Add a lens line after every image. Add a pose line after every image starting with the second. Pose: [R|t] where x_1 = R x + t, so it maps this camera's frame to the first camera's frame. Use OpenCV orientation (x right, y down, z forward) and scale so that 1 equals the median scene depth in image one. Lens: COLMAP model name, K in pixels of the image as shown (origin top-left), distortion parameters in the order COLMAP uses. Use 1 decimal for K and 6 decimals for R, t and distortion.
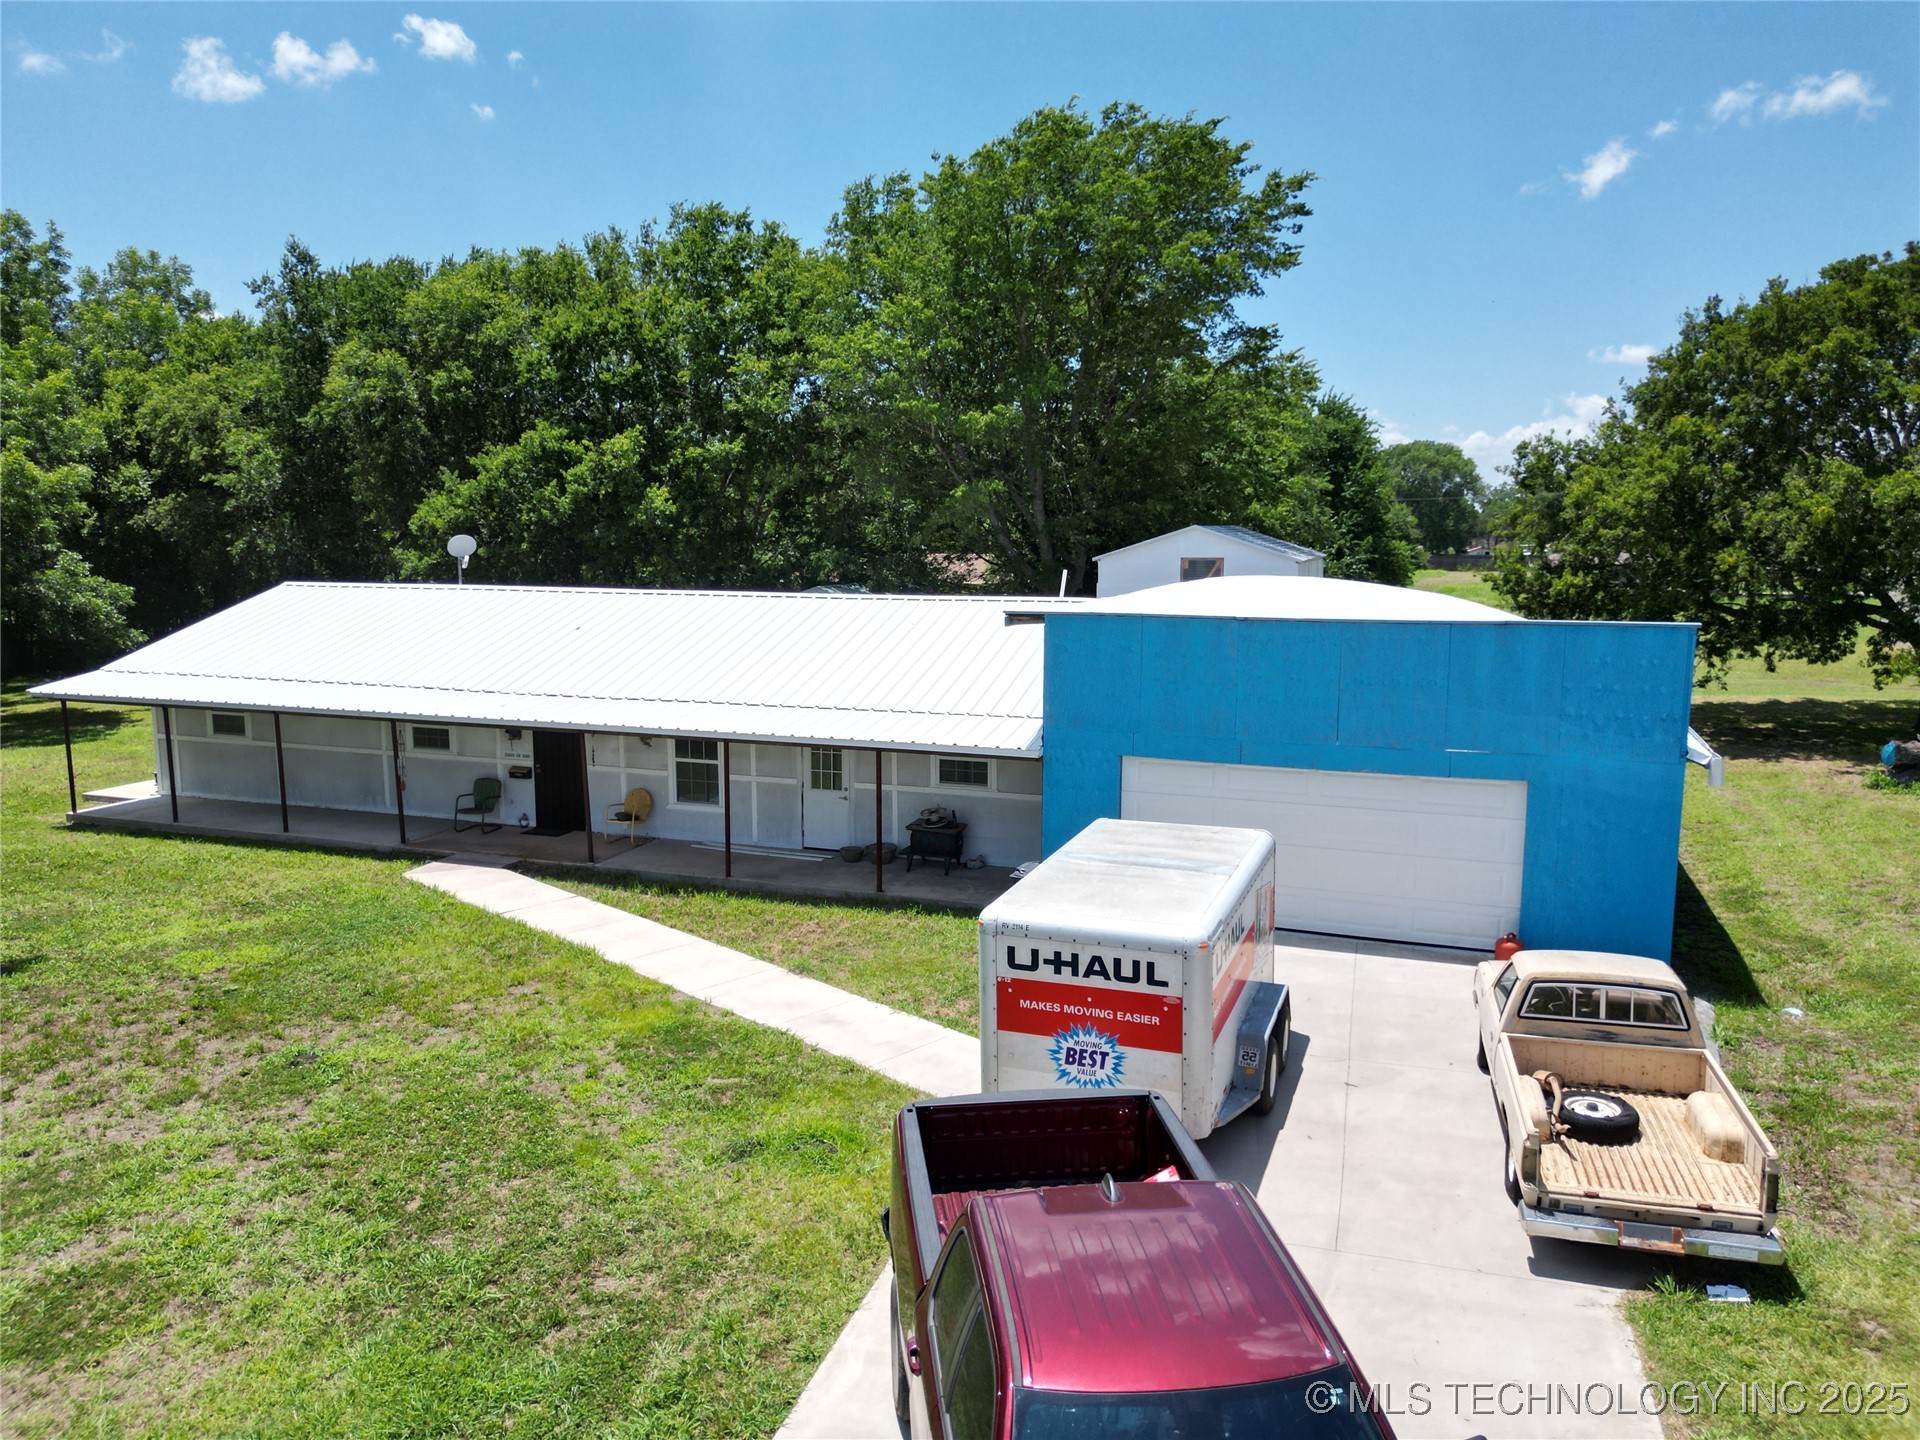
lens RADIAL K [[1348.6, 0, 954.8], [0, 1348.6, 719.3], [0, 0, 1]] dist [0.044125, -0.033971]
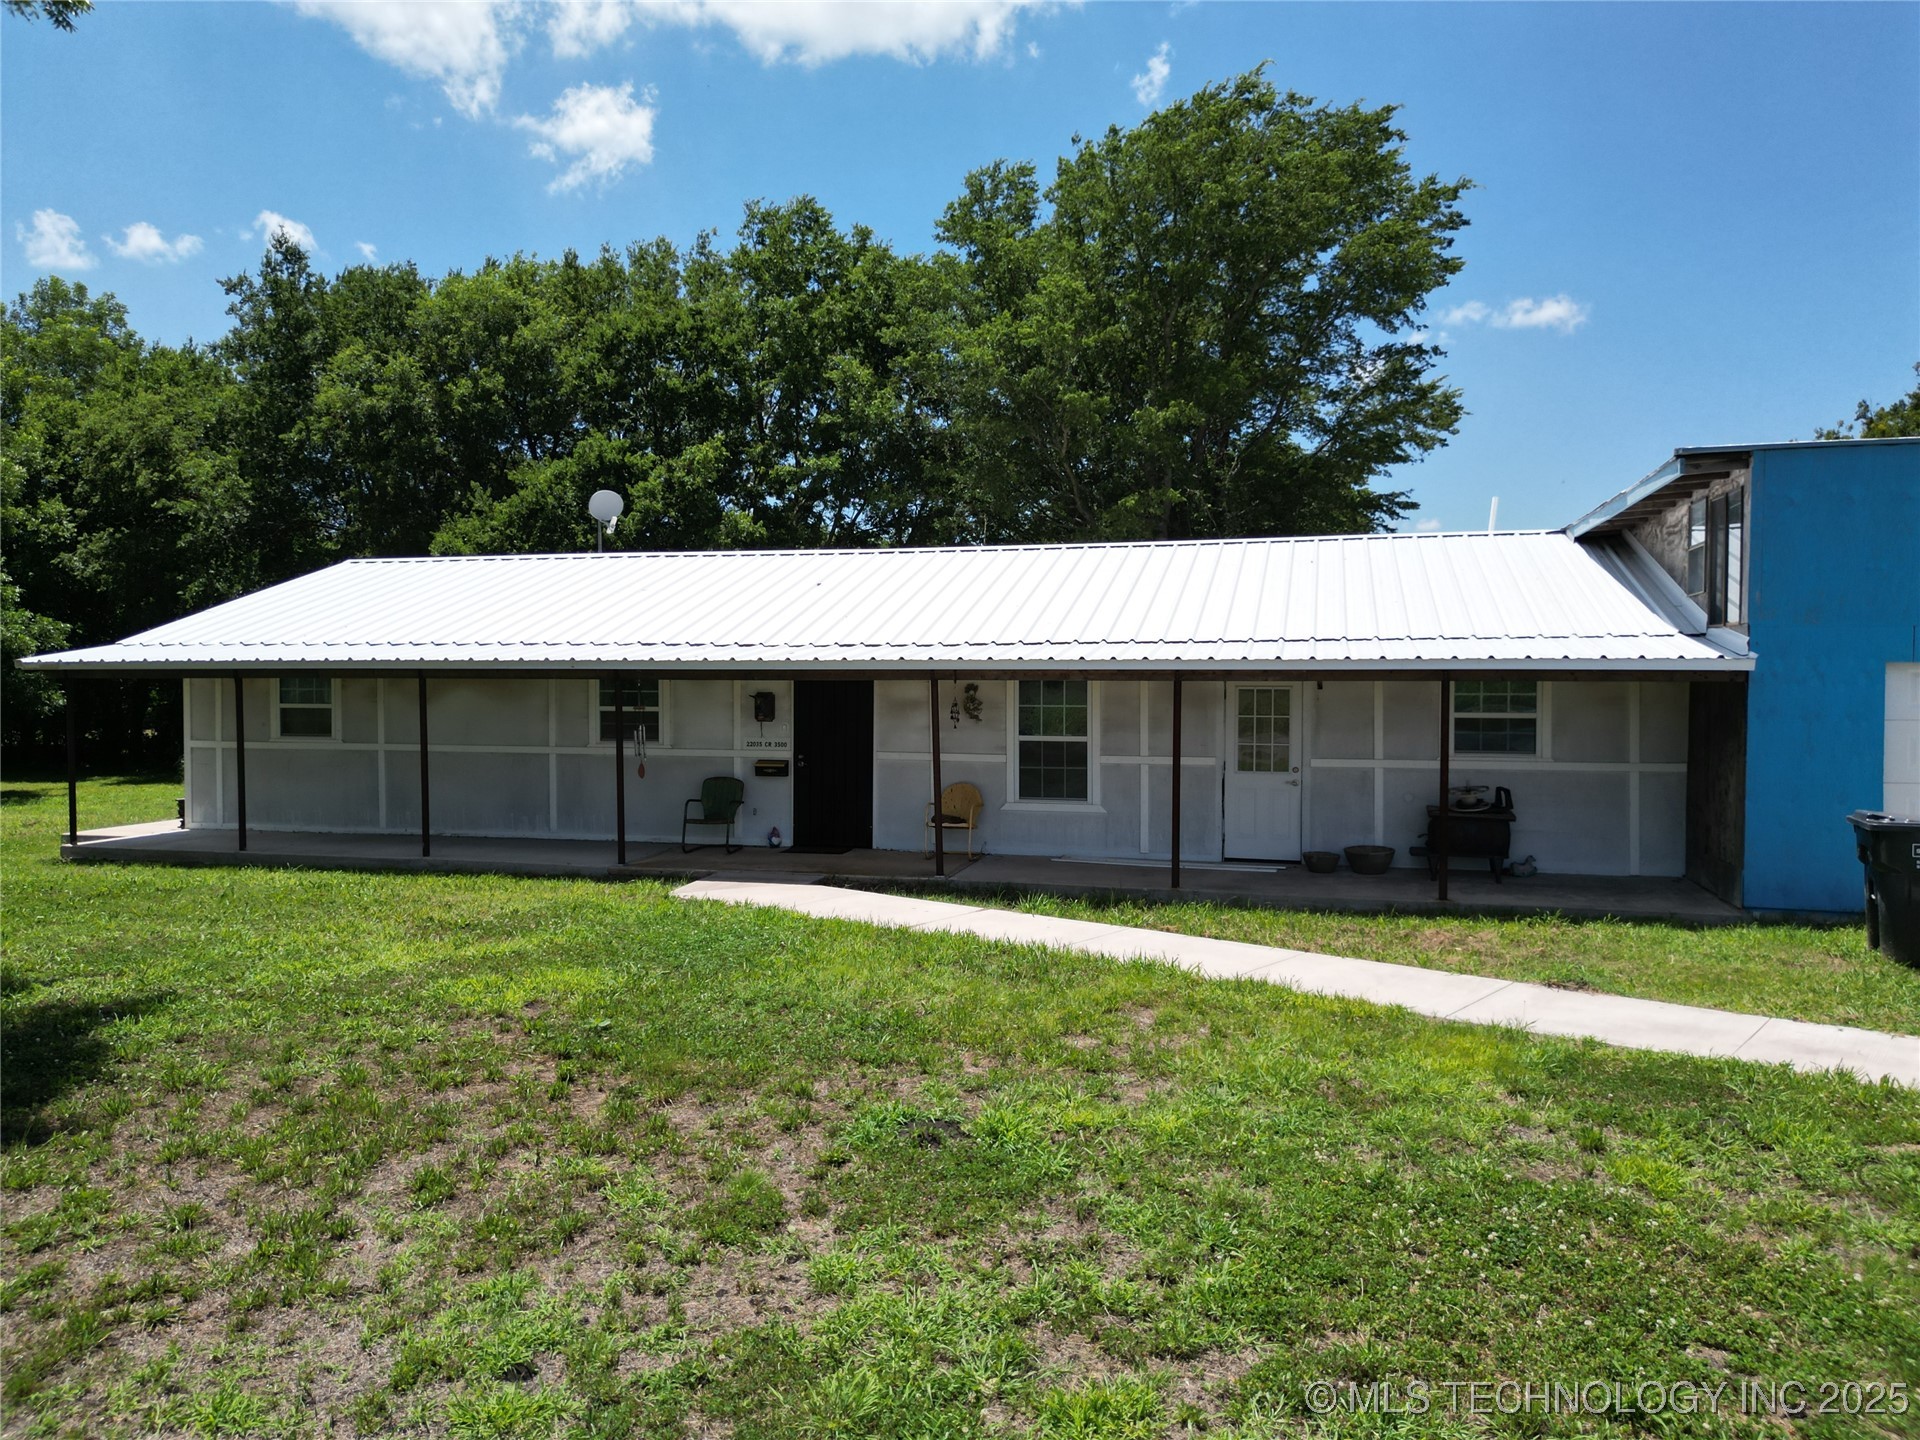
lens RADIAL K [[1348.6, 0, 946.3], [0, 1348.6, 719.9], [0, 0, 1]] dist [0.044125, -0.033971]
pose [[0.995599, -0.001014, 0.093712, -0.174684], [0.011498, 0.993709, -0.111403, 0.054833], [-0.093009, 0.111990, 0.989347, 0.178737]]
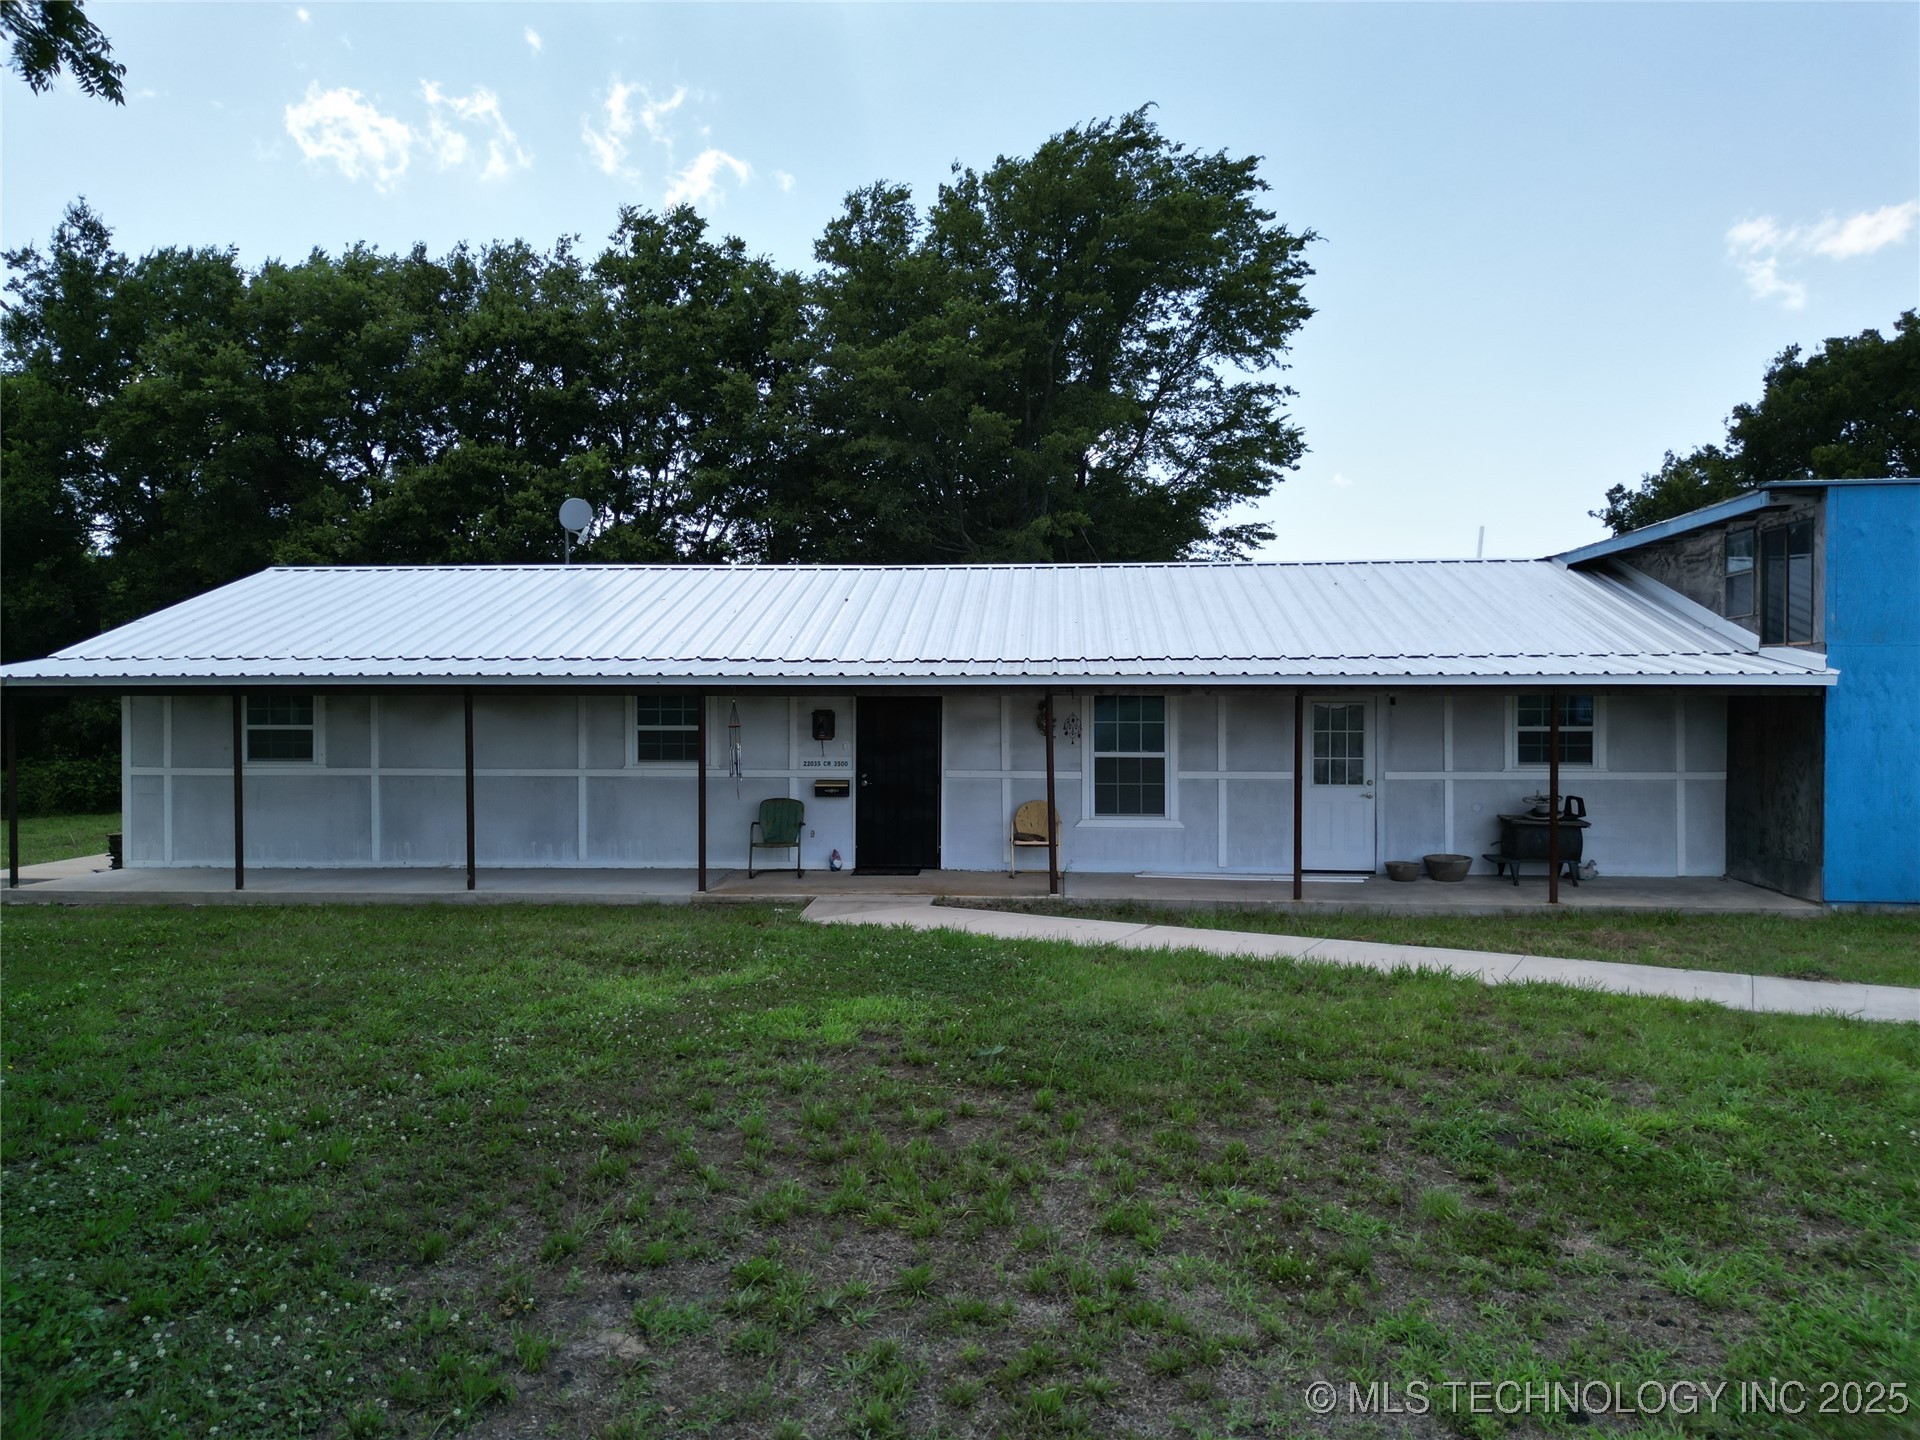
lens RADIAL K [[1348.6, 0, 942.8], [0, 1348.6, 717.9], [0, 0, 1]] dist [0.044125, -0.033971]
pose [[0.960654, -0.002394, 0.277739, -0.267186], [0.039053, 0.991193, -0.126534, 0.053833], [-0.274990, 0.132402, 0.952287, 0.203890]]
